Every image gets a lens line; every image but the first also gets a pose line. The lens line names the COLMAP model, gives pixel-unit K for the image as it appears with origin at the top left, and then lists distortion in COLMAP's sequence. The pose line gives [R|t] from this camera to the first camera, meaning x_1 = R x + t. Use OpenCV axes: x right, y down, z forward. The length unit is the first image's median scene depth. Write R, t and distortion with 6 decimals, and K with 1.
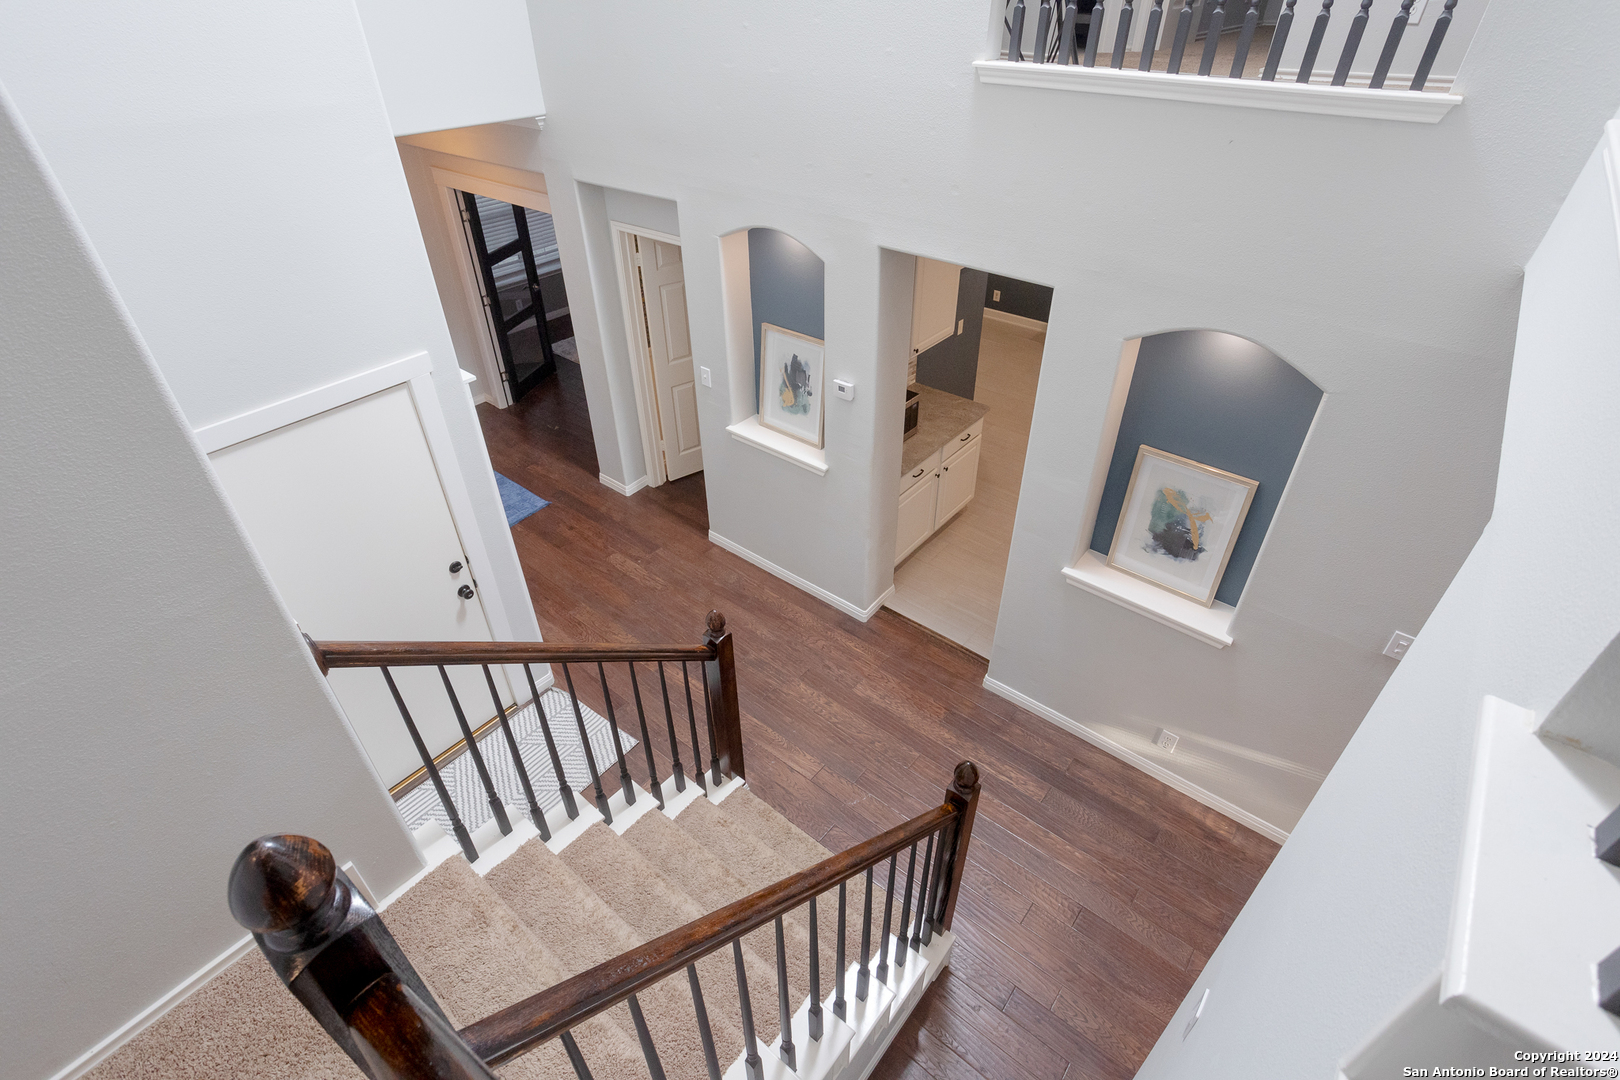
lens RADIAL K [[778.6, 0, 812.5], [0, 778.6, 525.8], [0, 0, 1]] dist [-0.024546, 0.000488]
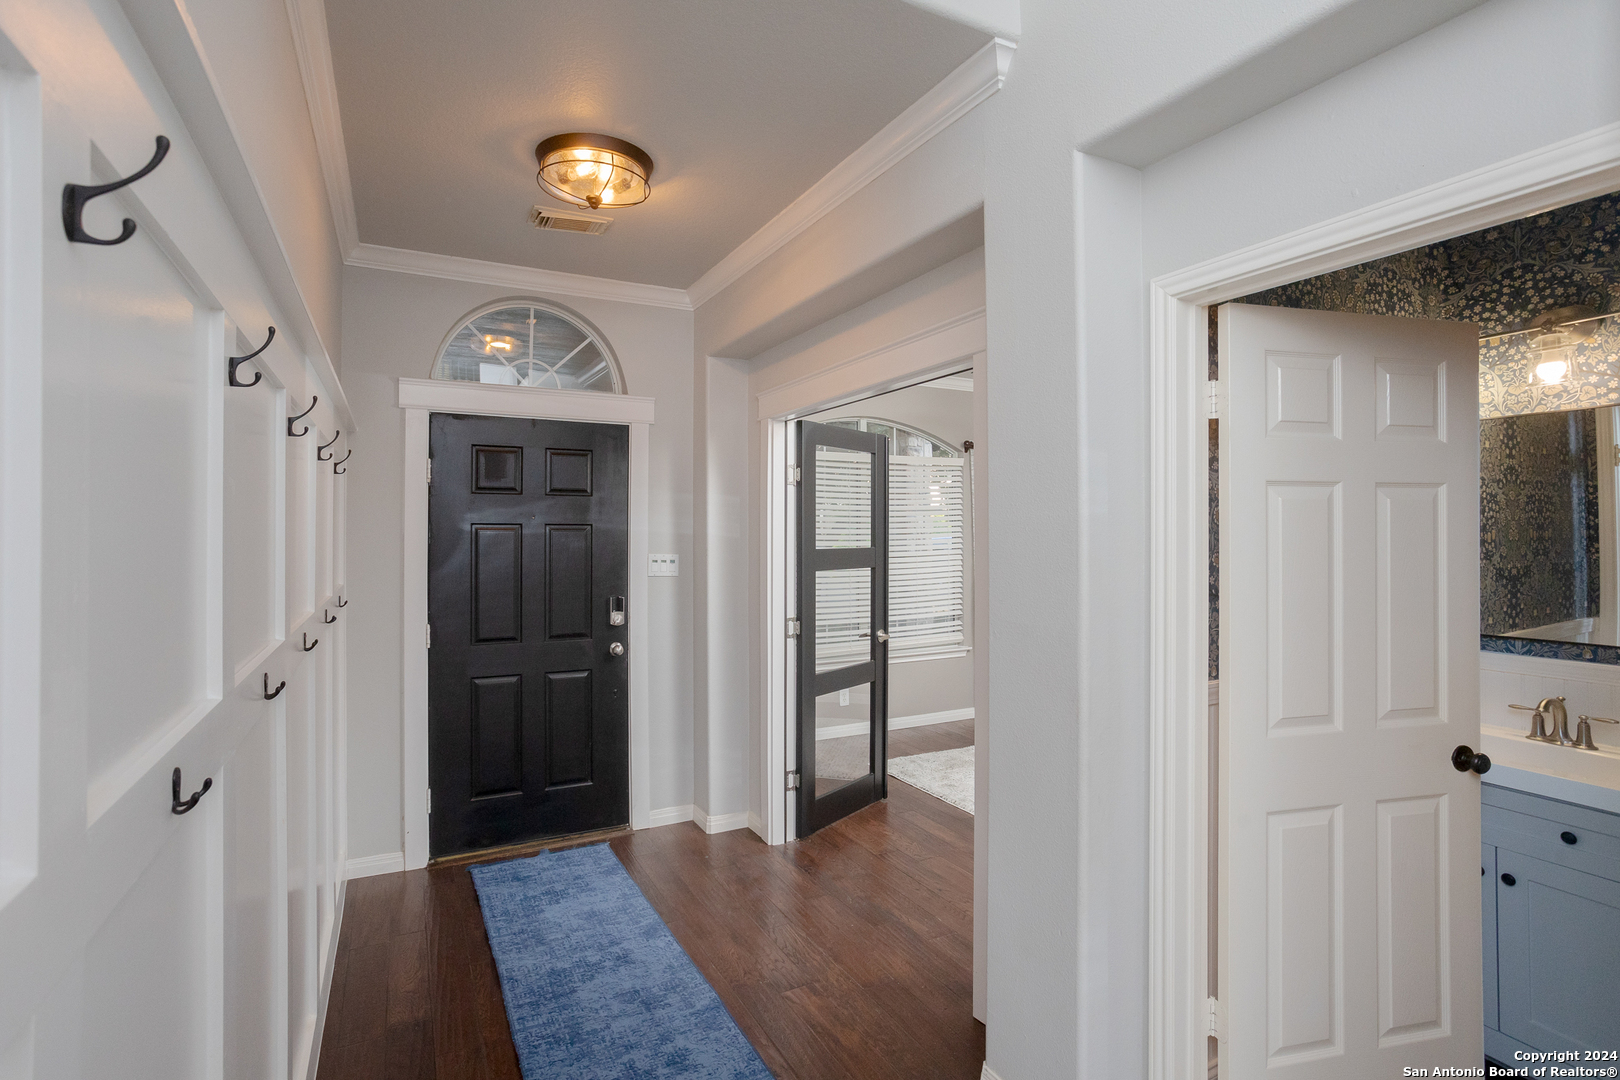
lens RADIAL K [[778.6, 0, 812.5], [0, 778.6, 525.8], [0, 0, 1]] dist [-0.024546, 0.000488]
pose [[0.922906, -0.006306, -0.384973, -0.186396], [-0.225087, 0.802375, -0.552748, -0.048395], [0.312379, 0.596787, 0.739098, 0.522253]]
